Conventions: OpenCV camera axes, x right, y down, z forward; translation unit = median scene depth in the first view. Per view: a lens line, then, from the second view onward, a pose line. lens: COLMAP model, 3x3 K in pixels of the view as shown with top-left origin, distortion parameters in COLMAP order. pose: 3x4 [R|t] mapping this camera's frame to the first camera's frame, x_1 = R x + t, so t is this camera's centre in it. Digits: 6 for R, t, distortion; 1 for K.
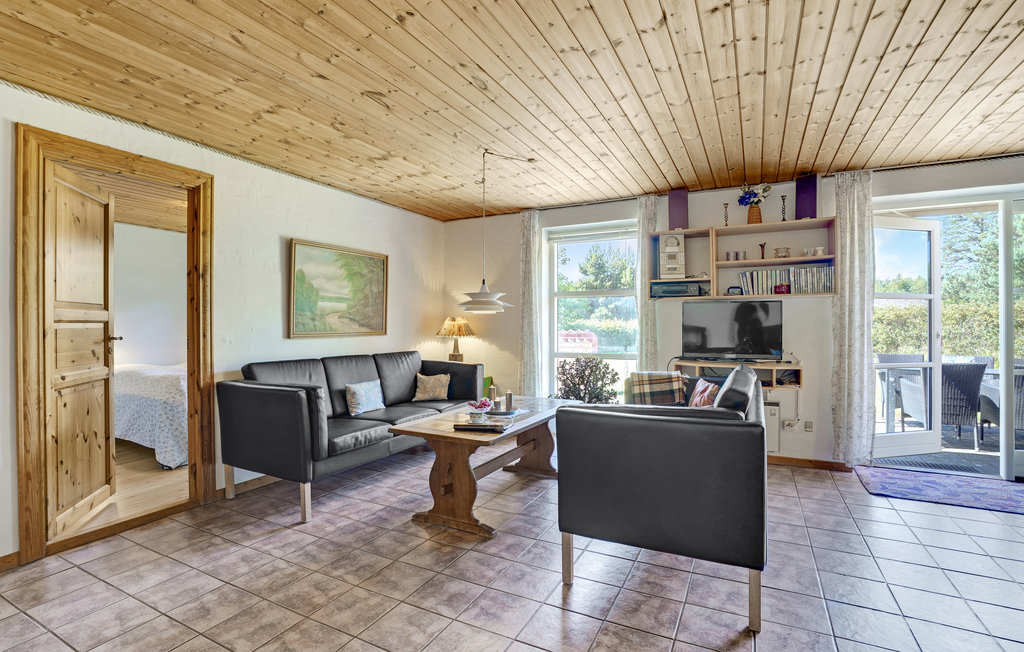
lens RADIAL K [[474.0, 0, 512.3], [0, 474.0, 313.9], [0, 0, 1]] dist [-0.045437, 0.016819]
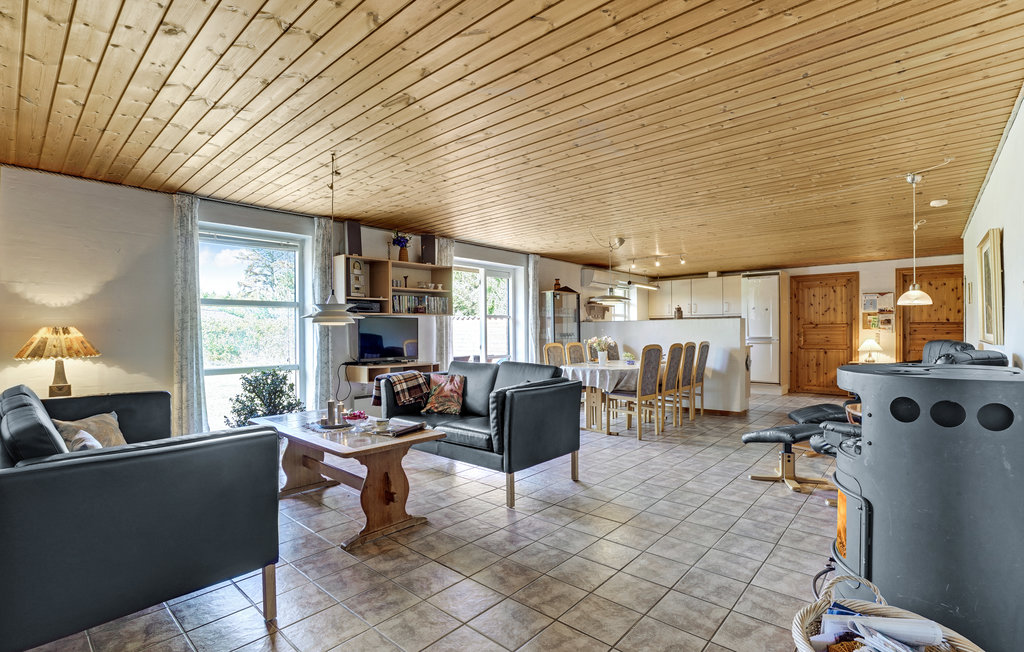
lens RADIAL K [[478.8, 0, 512.0], [0, 478.8, 326.0], [0, 0, 1]] dist [-0.032537, 0.000237]
pose [[0.249139, 0.008699, 0.968429, -0.798384], [-0.011621, 0.999915, -0.005992, 0.002322], [-0.968398, -0.009762, 0.249219, 0.362532]]
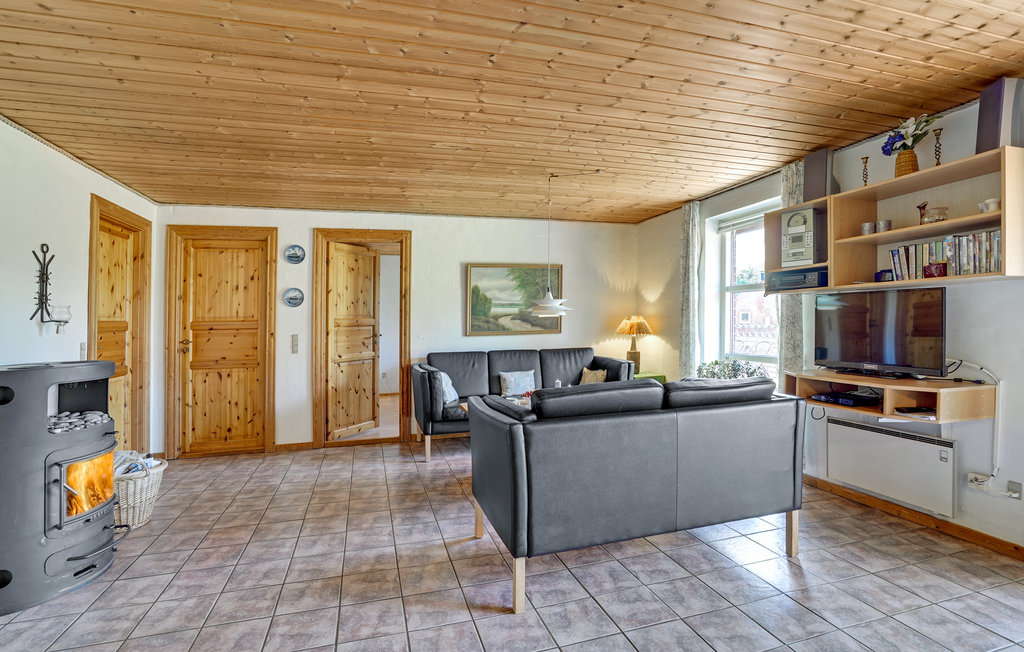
lens RADIAL K [[493.4, 0, 514.0], [0, 493.4, 296.9], [0, 0, 1]] dist [-0.031317, 0.000677]
pose [[0.689398, -0.044286, -0.723028, 0.666115], [0.030029, 0.999019, -0.032559, -0.011531], [0.723760, 0.000734, 0.690052, 0.095514]]
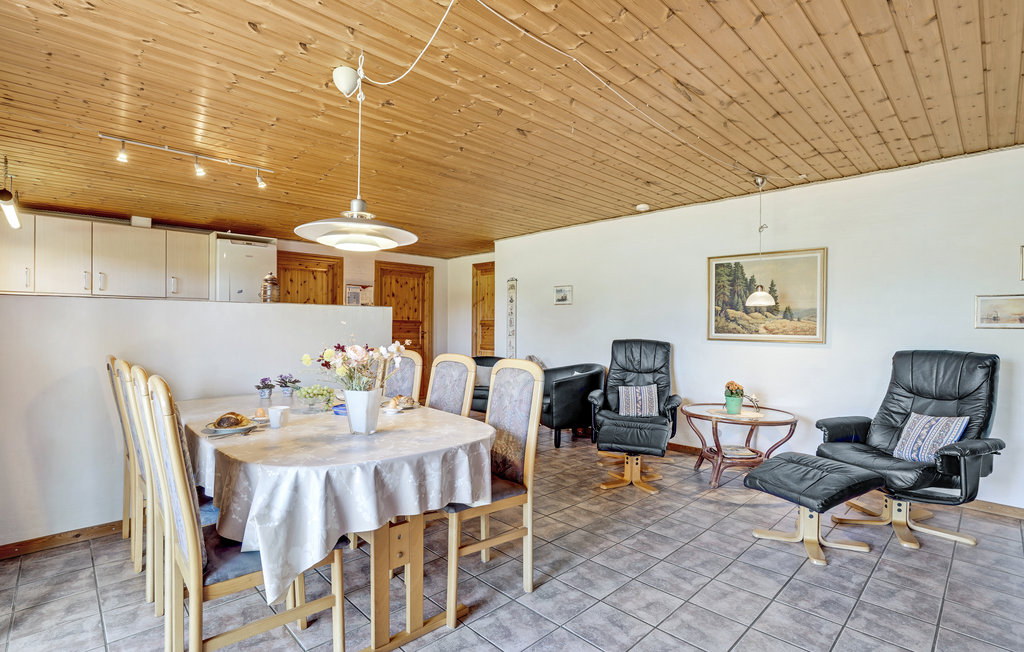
lens RADIAL K [[487.7, 0, 512.4], [0, 487.7, 339.2], [0, 0, 1]] dist [-0.069559, 0.023835]
pose [[-0.947065, -0.018012, 0.320536, 0.512101], [-0.017126, 0.999838, 0.005582, 0.012987], [-0.320585, -0.000203, -0.947220, 0.915448]]
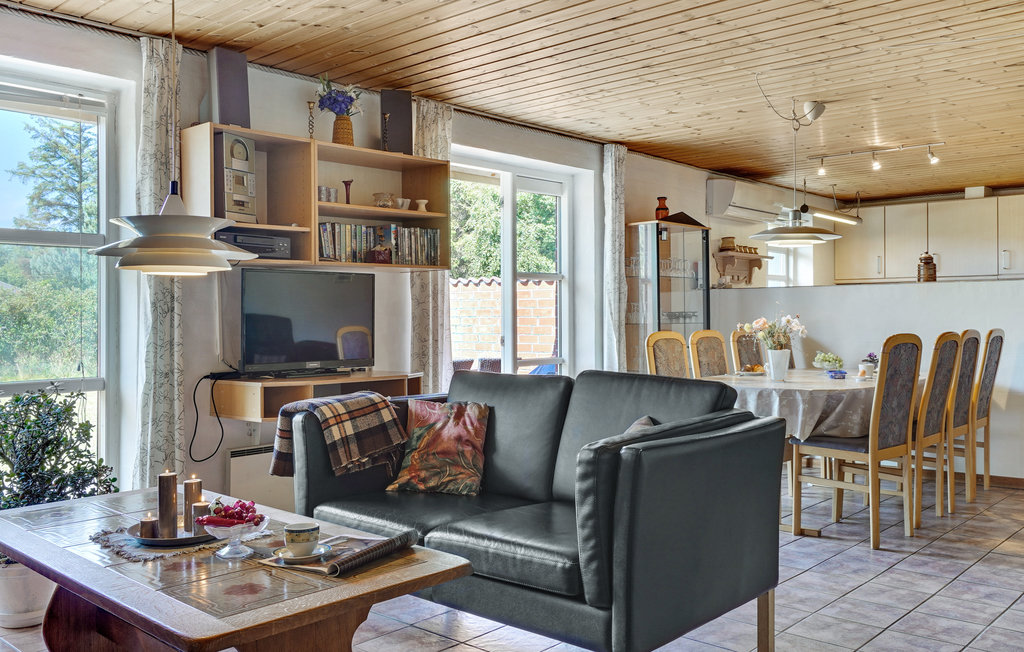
lens RADIAL K [[890.8, 0, 524.4], [0, 890.8, 300.4], [0, 0, 1]] dist [-0.006635, 0.002120]
pose [[0.255865, 0.014152, 0.966609, -0.579021], [-0.012931, 0.999853, -0.011216, 0.019795], [-0.966626, -0.009629, 0.256010, 0.496268]]
